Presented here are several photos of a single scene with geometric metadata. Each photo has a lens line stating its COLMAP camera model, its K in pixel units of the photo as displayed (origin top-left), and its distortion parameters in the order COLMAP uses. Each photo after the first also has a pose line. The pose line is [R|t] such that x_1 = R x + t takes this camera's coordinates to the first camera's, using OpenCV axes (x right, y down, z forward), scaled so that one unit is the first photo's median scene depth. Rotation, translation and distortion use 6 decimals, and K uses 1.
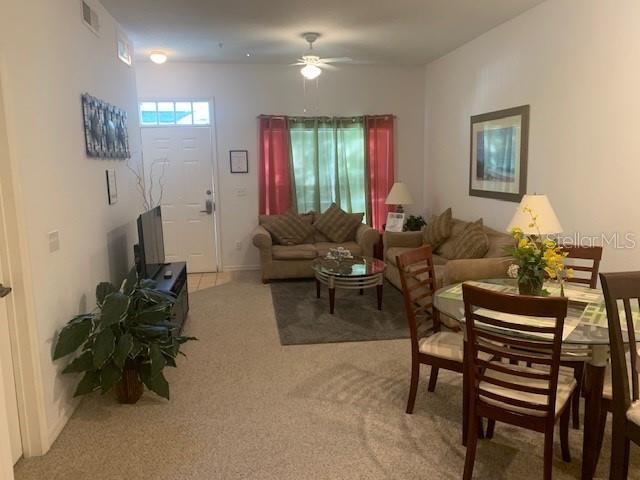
lens RADIAL K [[515.4, 0, 320.0], [0, 515.4, 240.0], [0, 0, 1]] dist [0.001352, 0.008351]
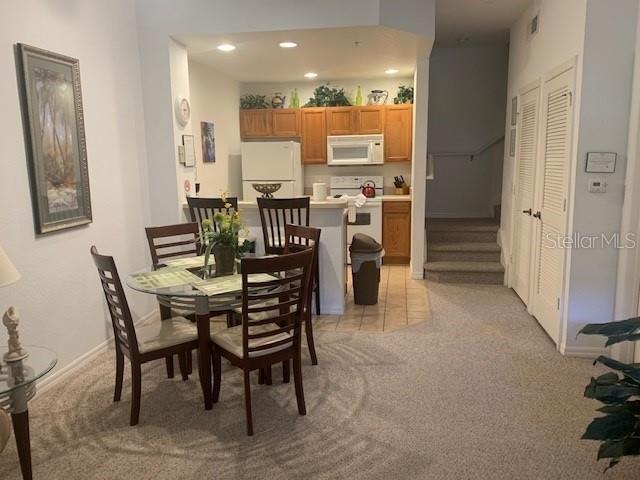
lens RADIAL K [[515.4, 0, 320.0], [0, 515.4, 240.0], [0, 0, 1]] dist [0.001352, 0.008351]
pose [[-0.951509, -0.014793, 0.307266, -0.094856], [0.080421, 0.952144, 0.294881, -0.162562], [-0.296923, 0.305293, -0.904783, 1.151762]]
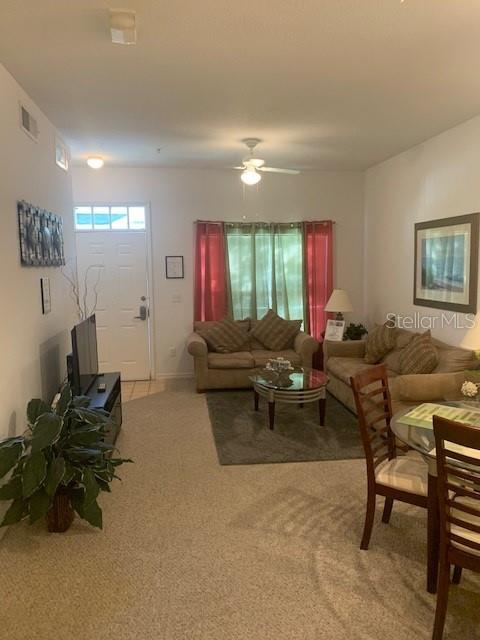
lens RADIAL K [[515.4, 0, 240.9], [0, 515.4, 316.9], [0, 0, 1]] dist [0.001352, 0.008351]
pose [[0.999842, 0.008081, -0.015849, -0.022189], [-0.008795, 0.998926, -0.045496, -0.021136], [0.015465, 0.045628, 0.998839, 0.042876]]
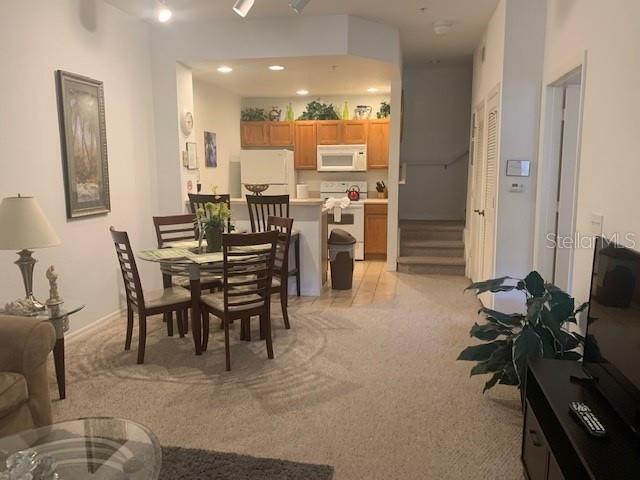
lens RADIAL K [[510.5, 0, 322.4], [0, 510.5, 238.9], [0, 0, 1]] dist [0.000438, -0.006413]
pose [[-0.947005, -0.021770, 0.320481, -0.212808], [0.070589, 0.959208, 0.273745, -0.170228], [-0.313368, 0.281860, -0.906838, 1.300260]]
